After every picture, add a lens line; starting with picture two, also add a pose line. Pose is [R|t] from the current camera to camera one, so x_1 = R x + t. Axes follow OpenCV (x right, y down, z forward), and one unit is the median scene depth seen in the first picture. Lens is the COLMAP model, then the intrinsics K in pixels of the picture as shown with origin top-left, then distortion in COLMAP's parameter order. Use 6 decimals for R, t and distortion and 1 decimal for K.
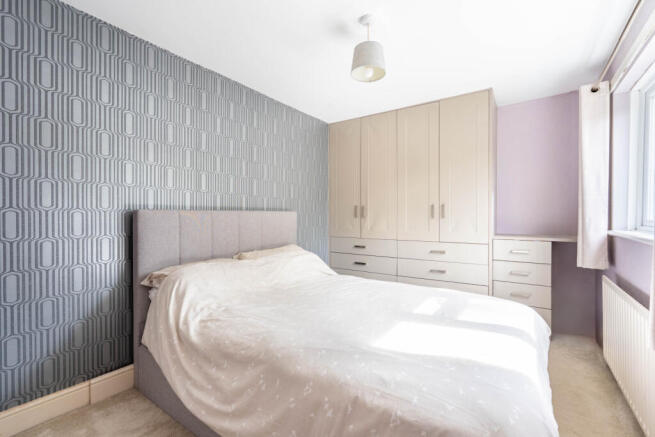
lens RADIAL K [[288.3, 0, 327.1], [0, 288.3, 219.0], [0, 0, 1]] dist [-0.012991, 0.000363]
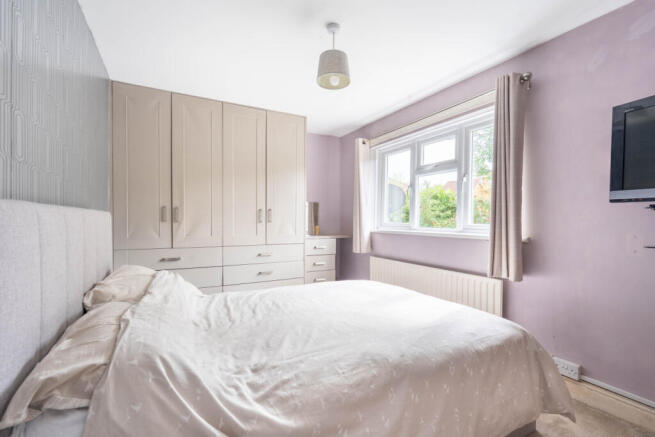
lens RADIAL K [[293.5, 0, 326.7], [0, 293.5, 225.2], [0, 0, 1]] dist [-0.001249, -0.000118]
pose [[0.451642, -0.013001, 0.892104, -0.605267], [0.004768, 0.999915, 0.012158, -0.005087], [-0.892186, -0.001238, 0.451666, 0.406922]]
